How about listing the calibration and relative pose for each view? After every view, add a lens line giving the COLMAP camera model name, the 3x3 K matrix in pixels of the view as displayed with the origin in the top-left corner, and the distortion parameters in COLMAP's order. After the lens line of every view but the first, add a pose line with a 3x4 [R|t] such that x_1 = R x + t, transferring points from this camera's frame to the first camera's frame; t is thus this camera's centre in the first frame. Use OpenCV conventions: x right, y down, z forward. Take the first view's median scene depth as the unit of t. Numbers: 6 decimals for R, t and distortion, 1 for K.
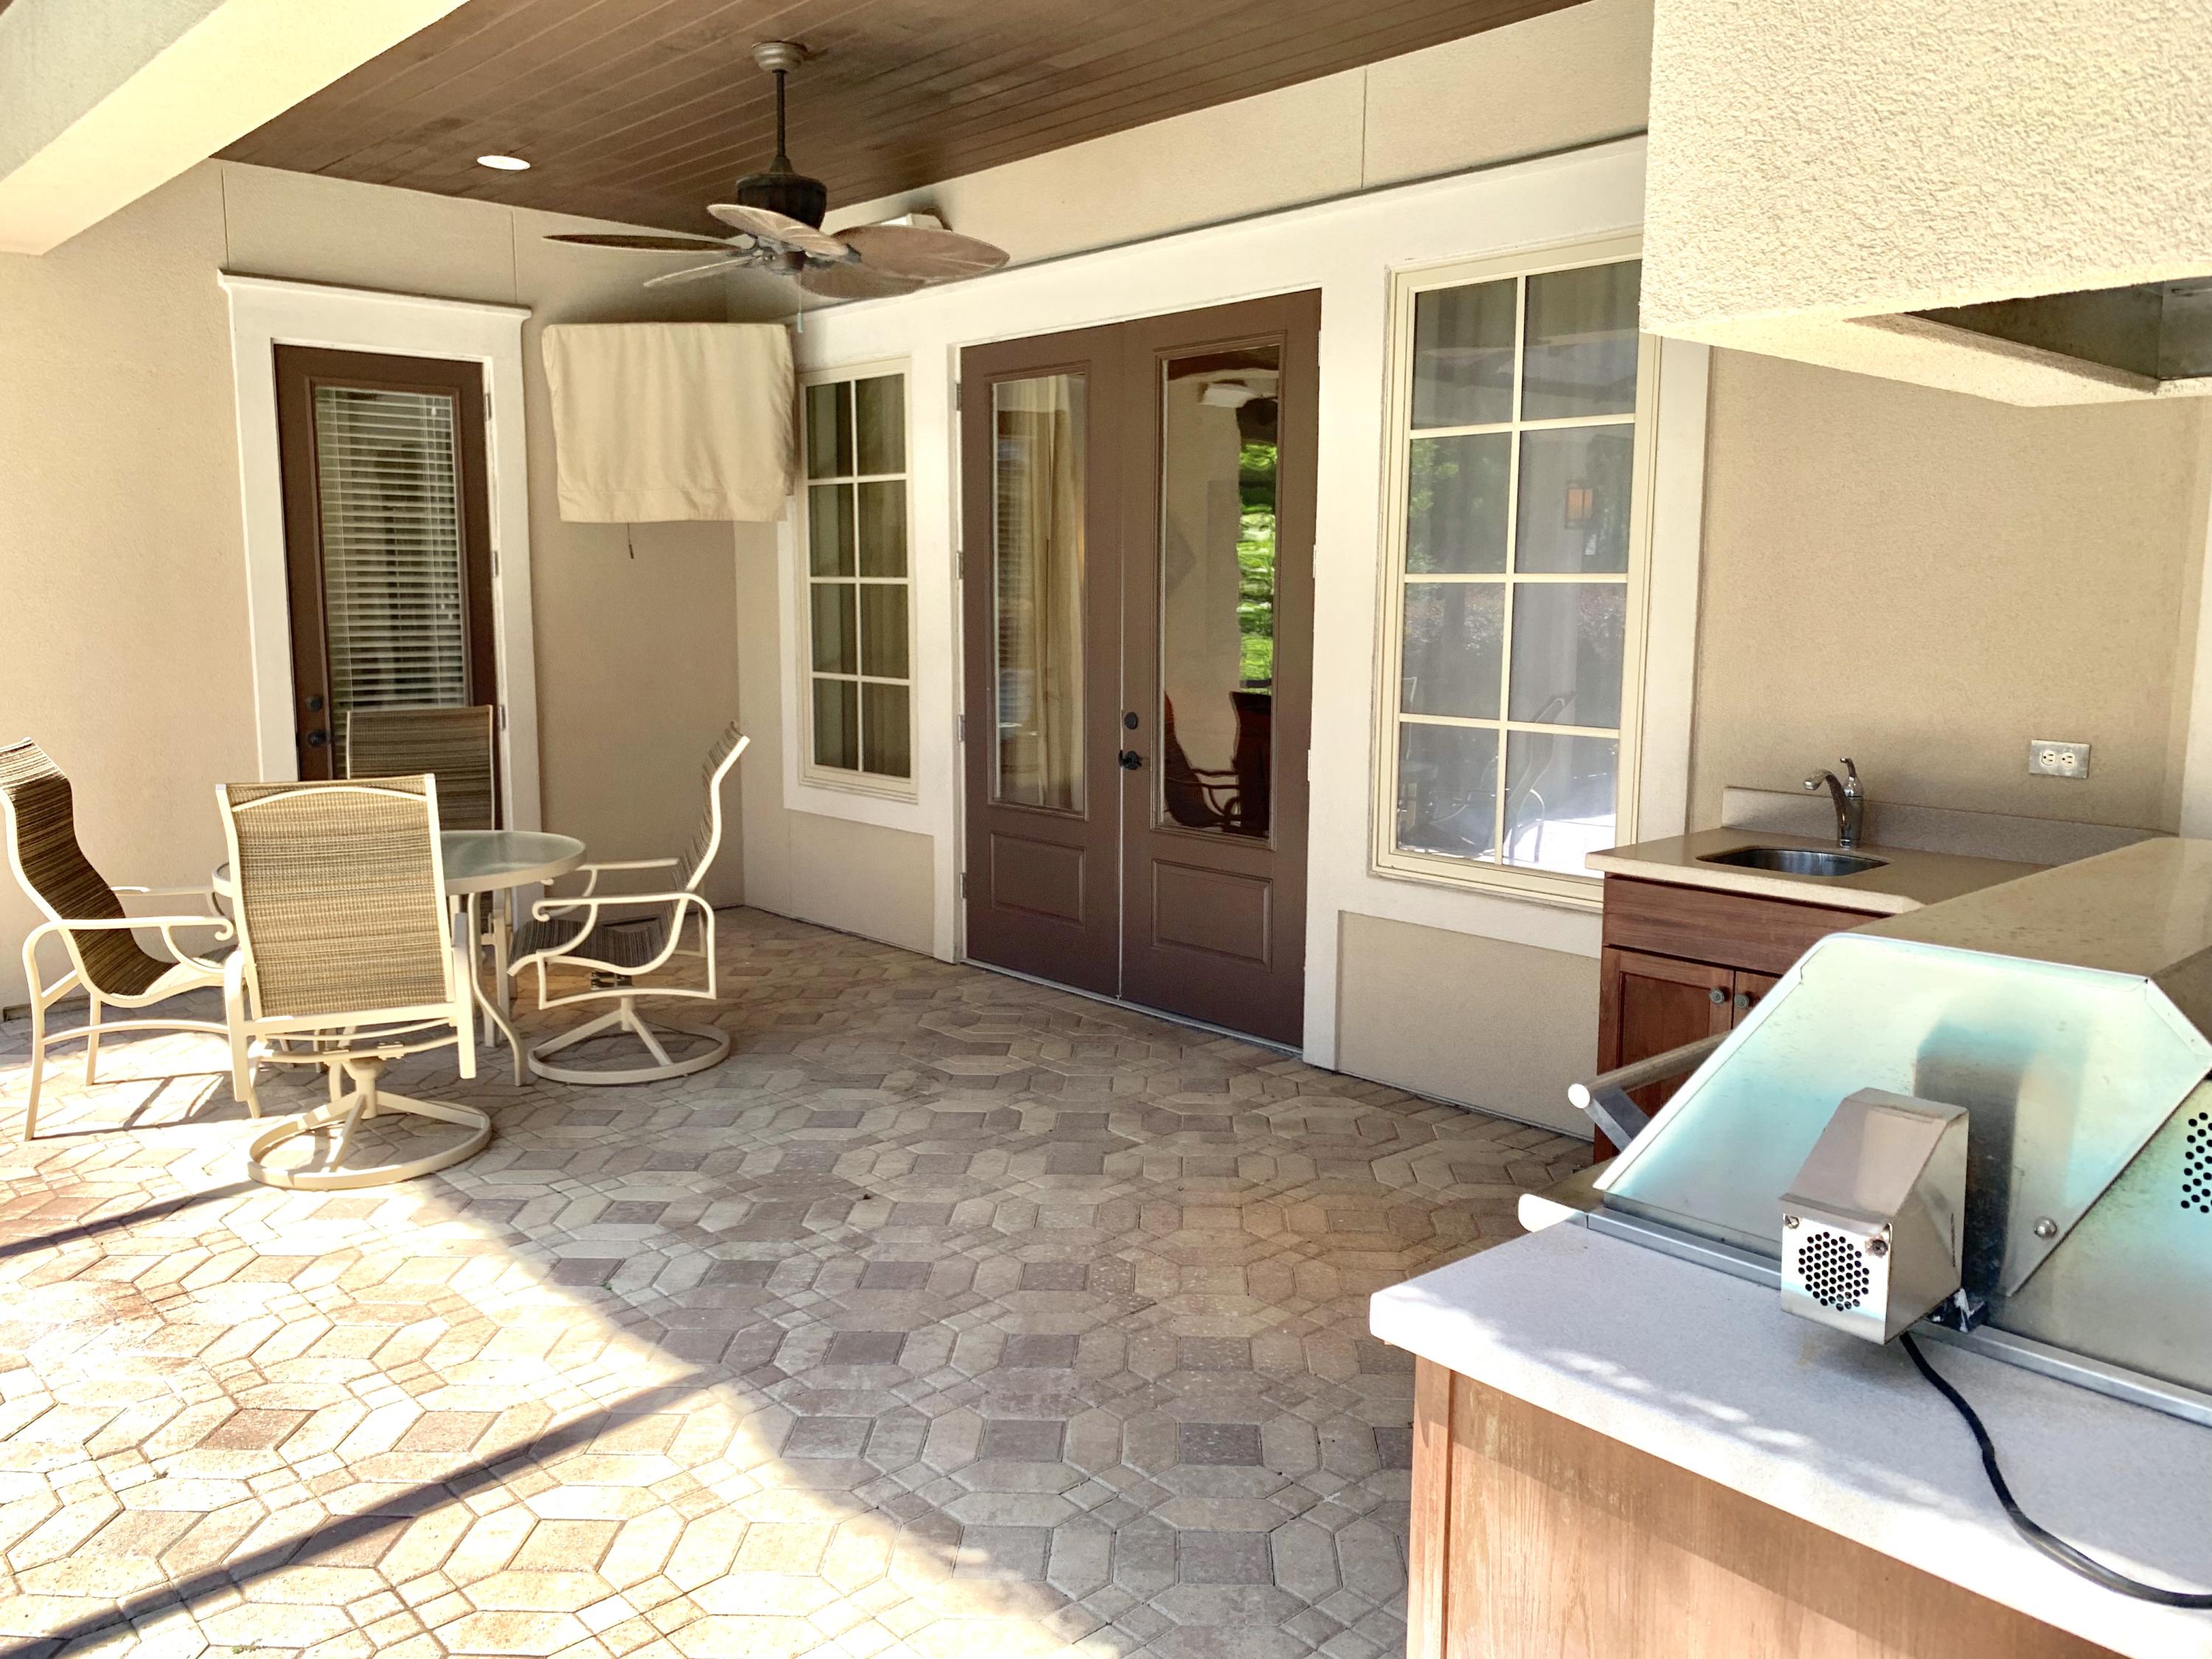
lens RADIAL K [[1688.5, 0, 1106.0], [0, 1688.5, 829.5], [0, 0, 1]] dist [0.003329, 0.001150]
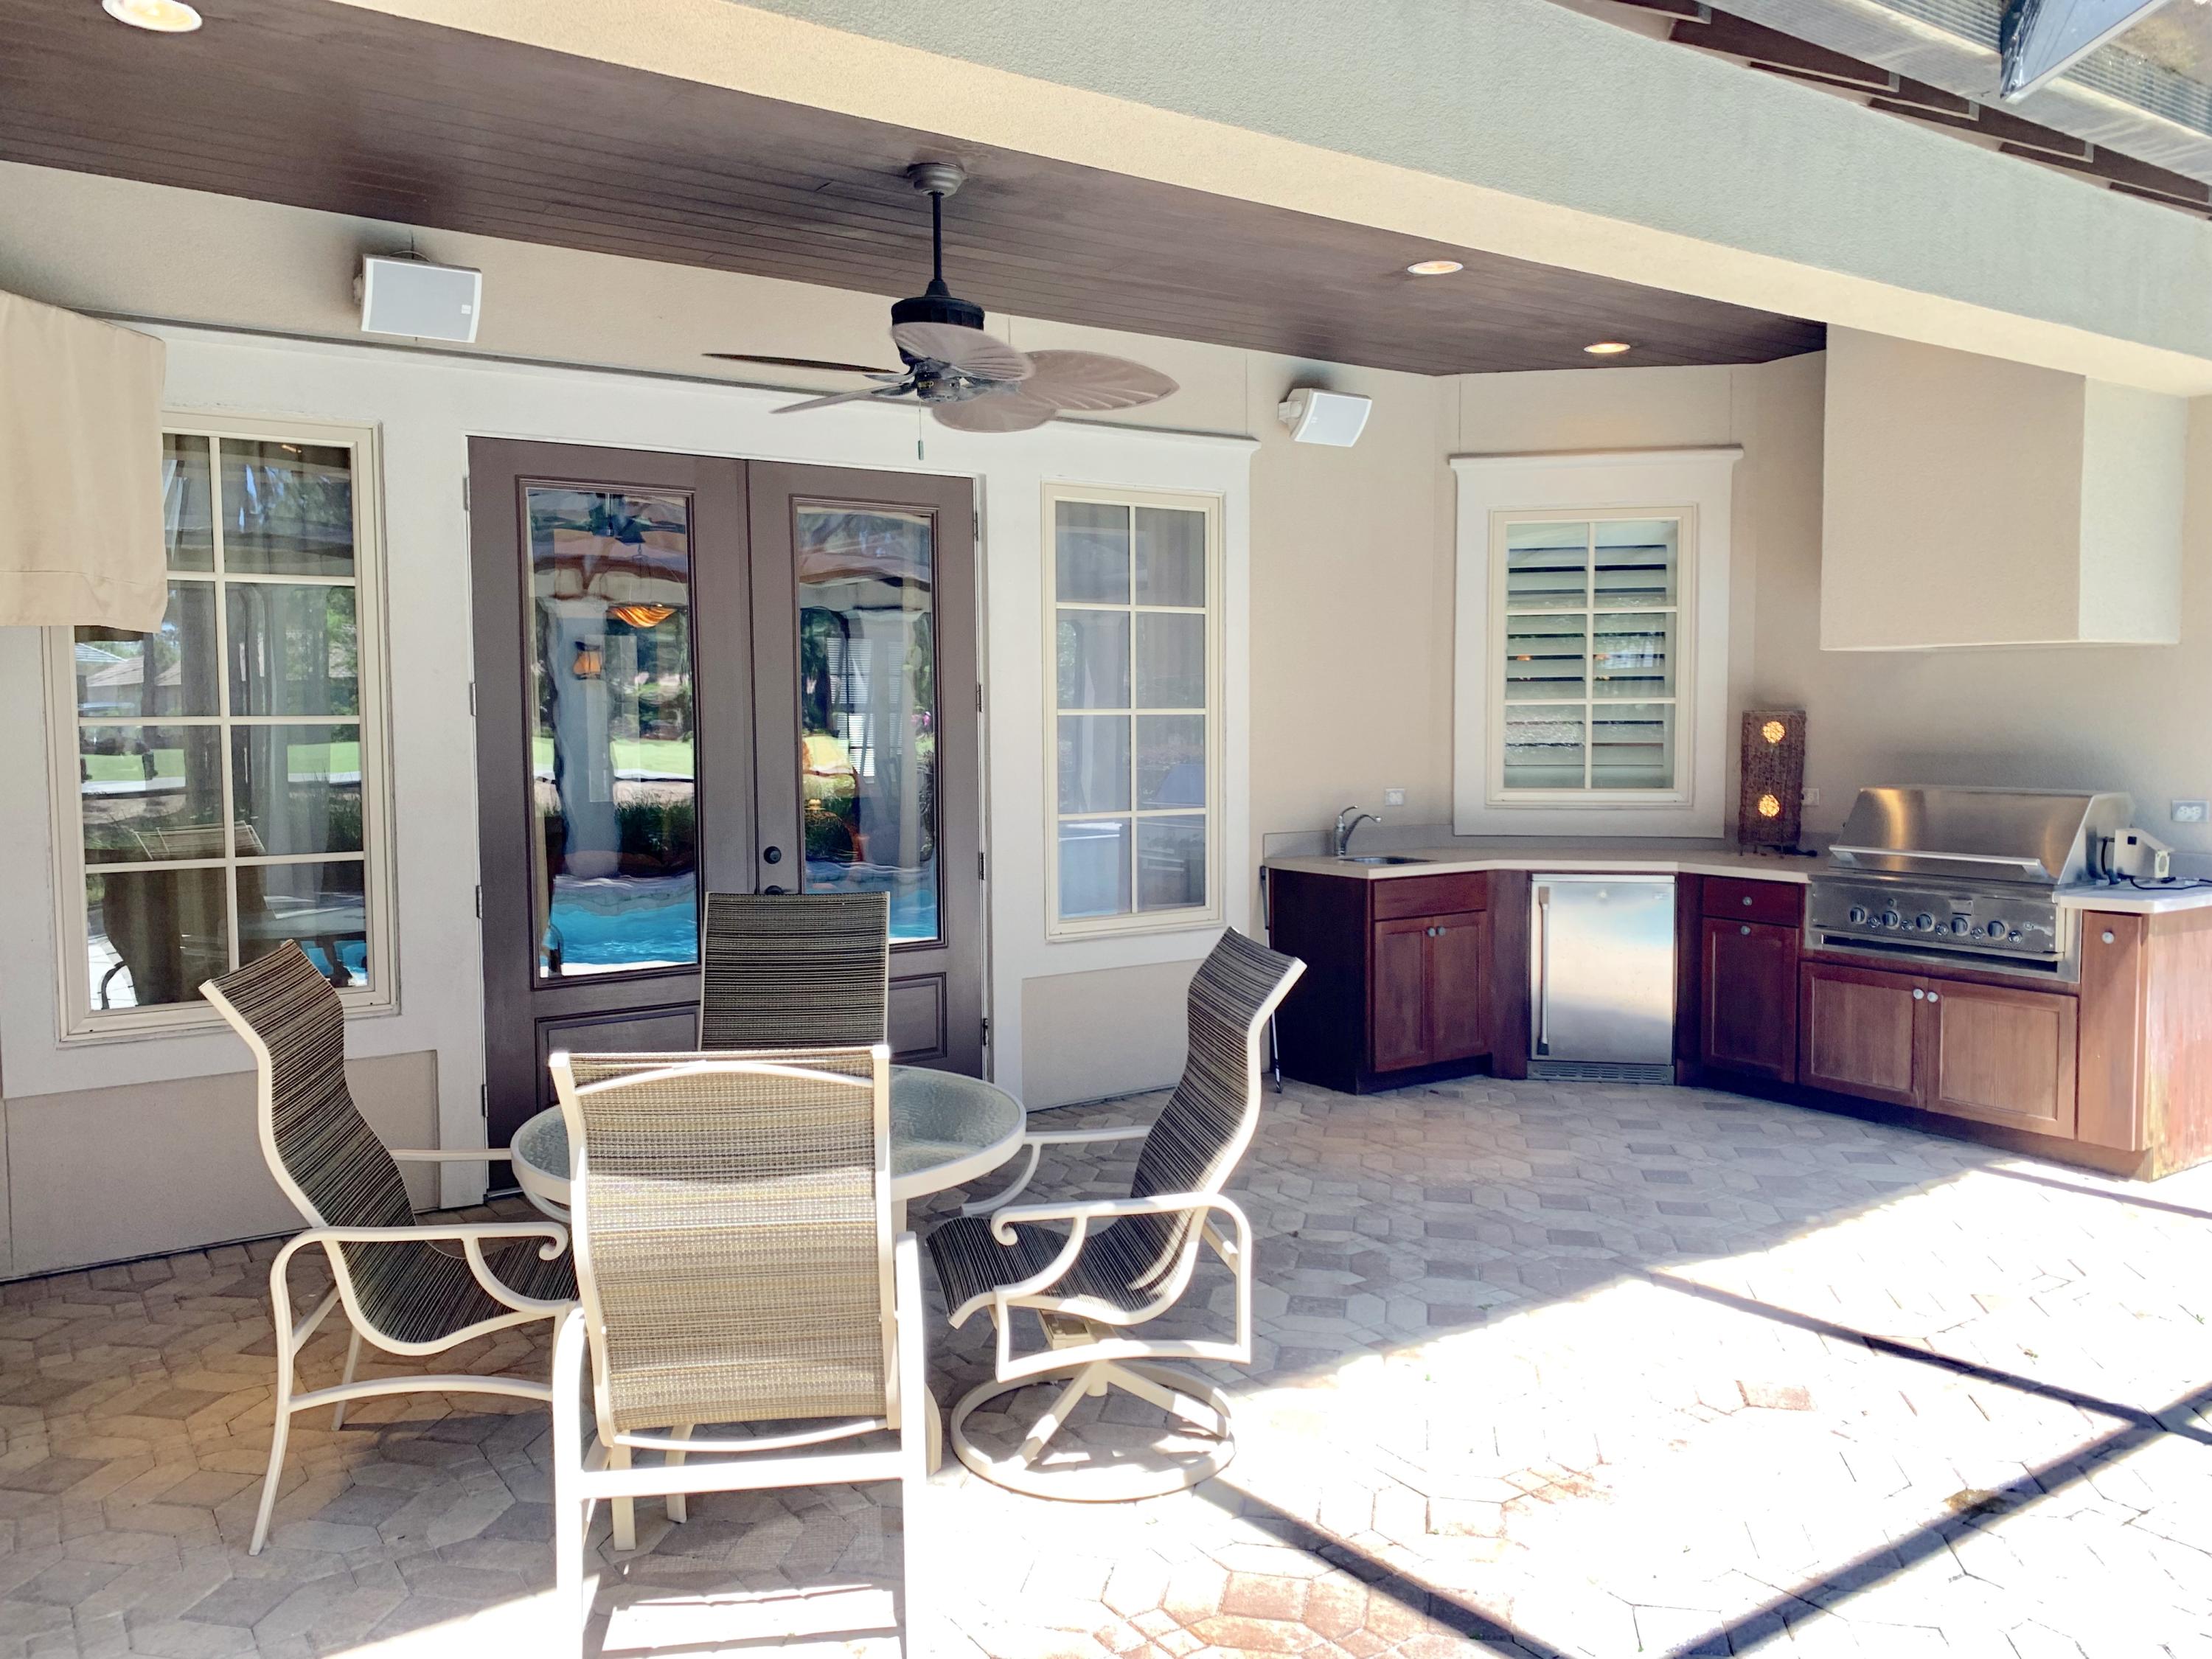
lens RADIAL K [[1688.5, 0, 1106.0], [0, 1688.5, 829.5], [0, 0, 1]] dist [0.003329, 0.001150]
pose [[0.142842, -0.074778, 0.986917, -1.083878], [0.149251, 0.987367, 0.053210, -0.119074], [-0.978427, 0.139698, 0.152198, 0.758950]]
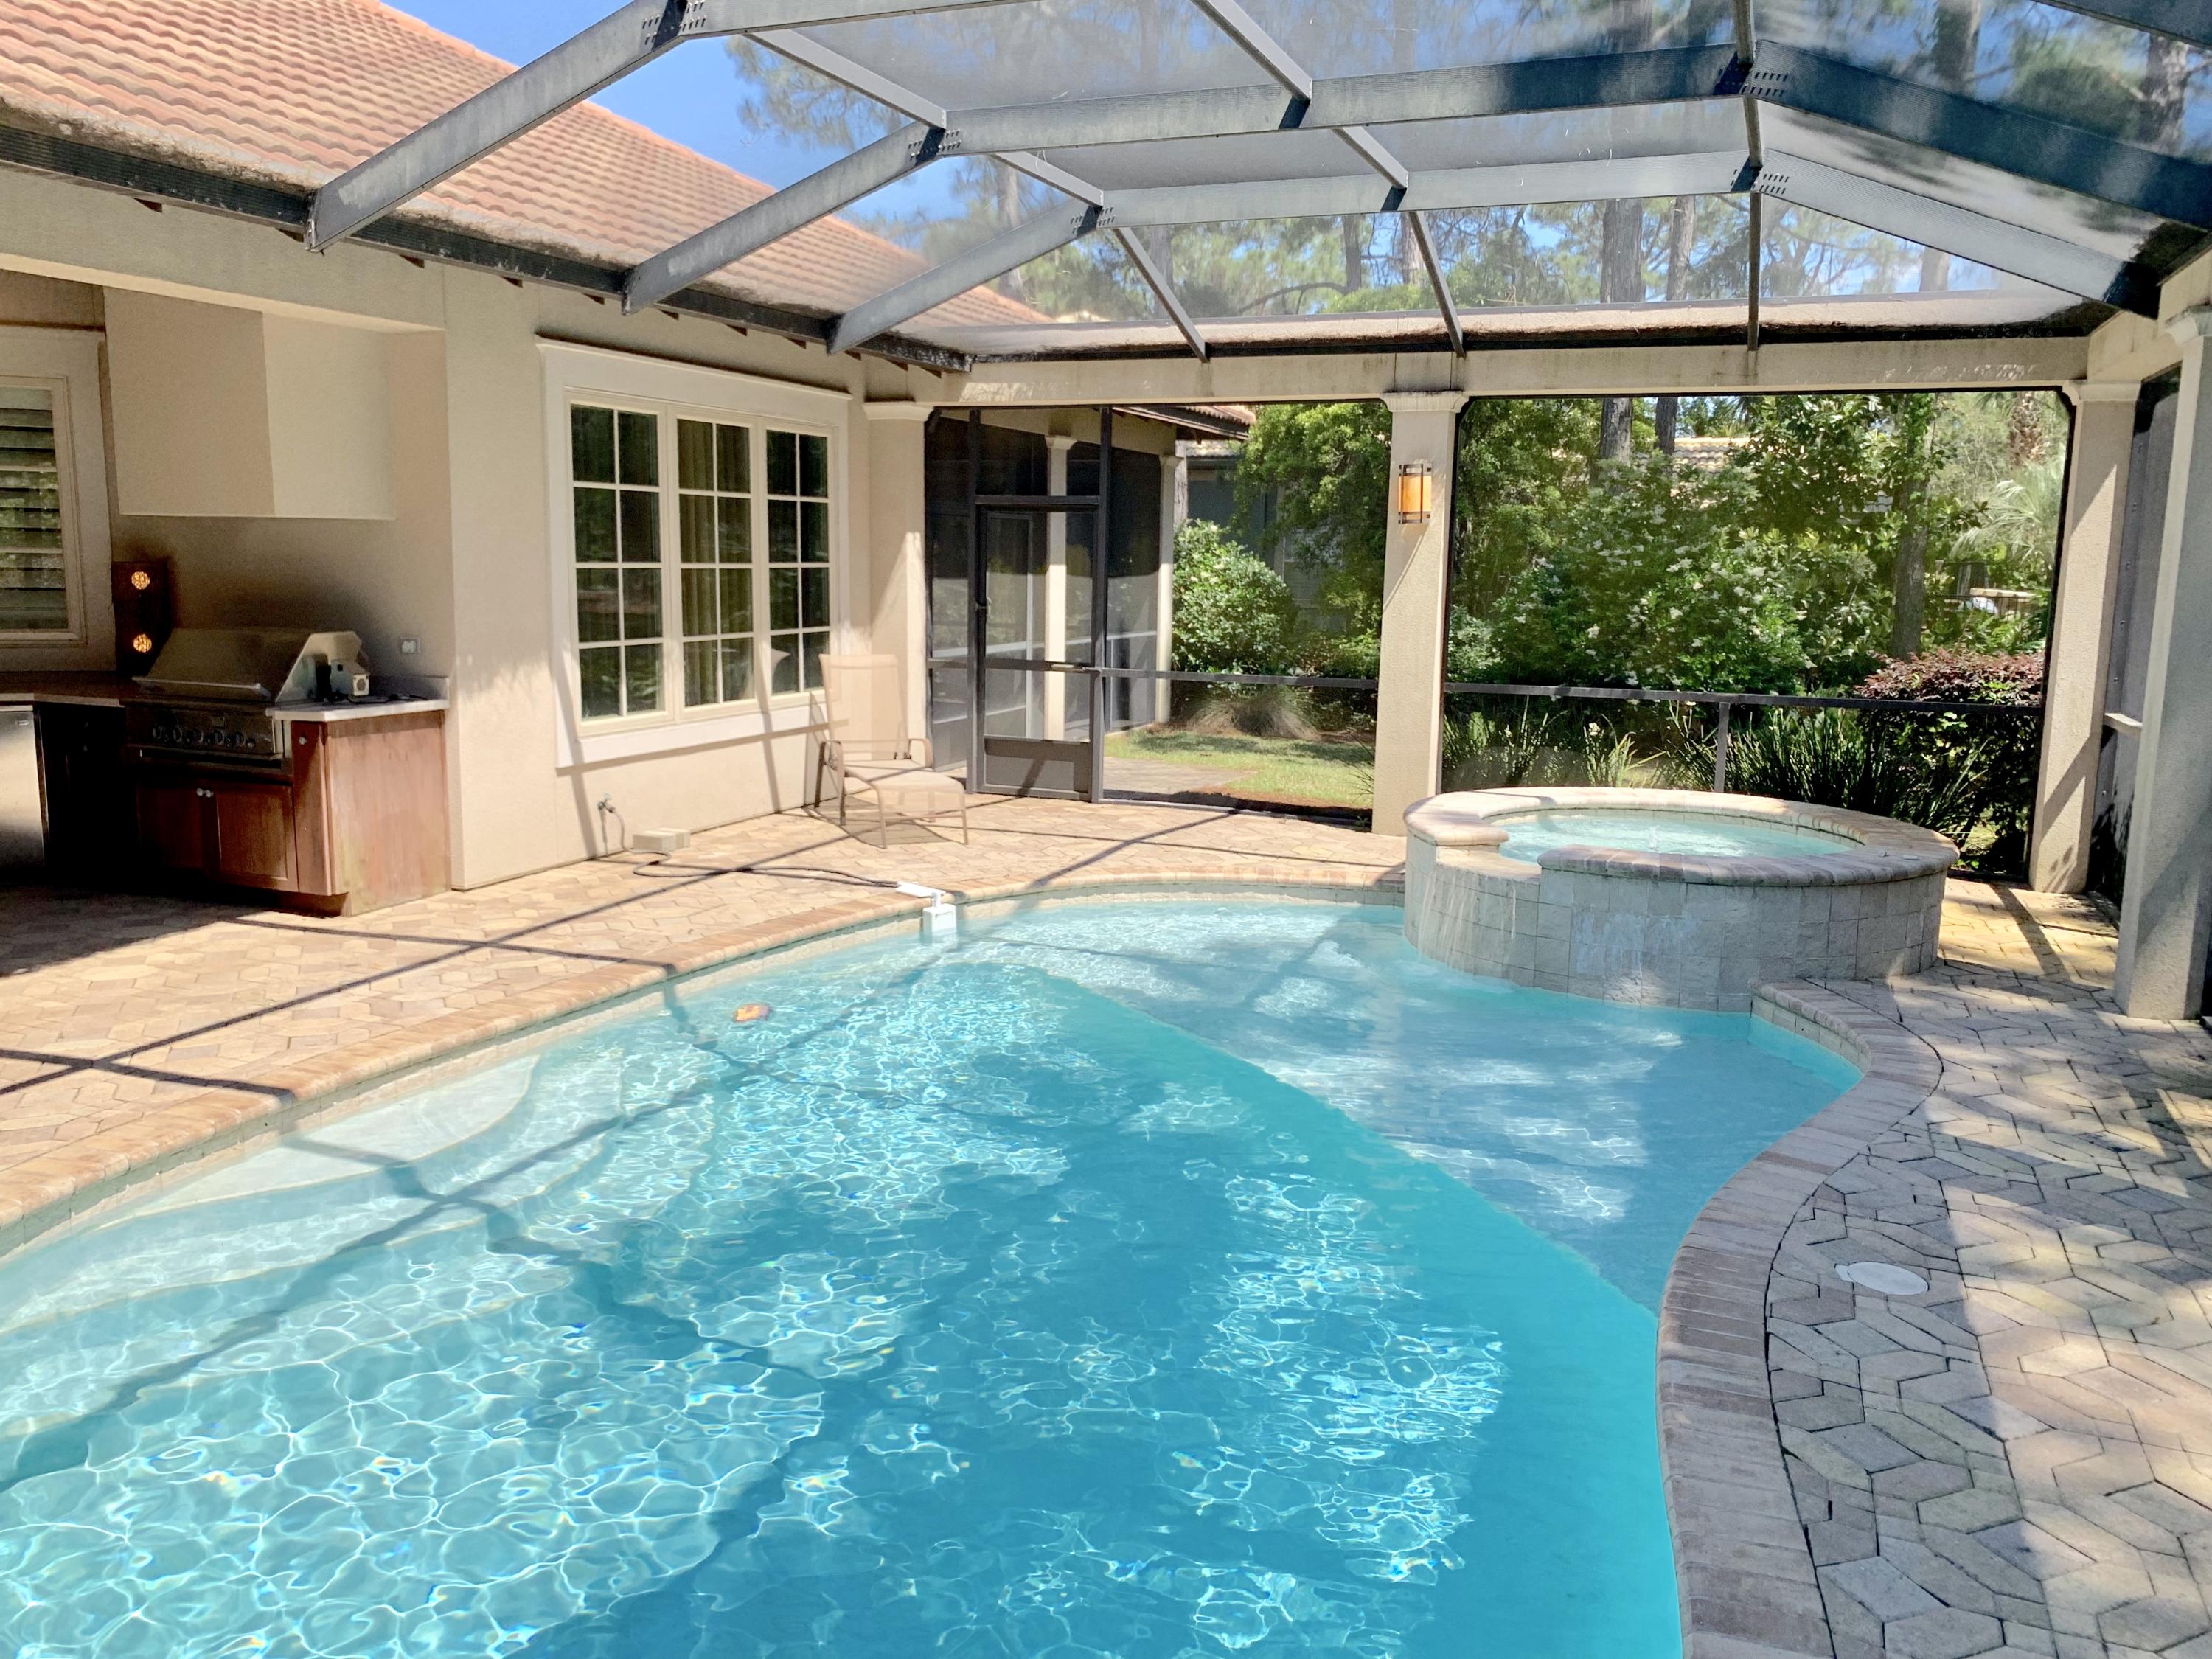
lens RADIAL K [[1698.6, 0, 1103.0], [0, 1698.6, 810.4], [0, 0, 1]] dist [0.005901, -0.004758]
pose [[-0.427353, -0.147809, 0.891920, -1.531987], [0.112864, 0.970105, 0.214843, -0.075500], [-0.897012, 0.192480, -0.397895, 0.285101]]
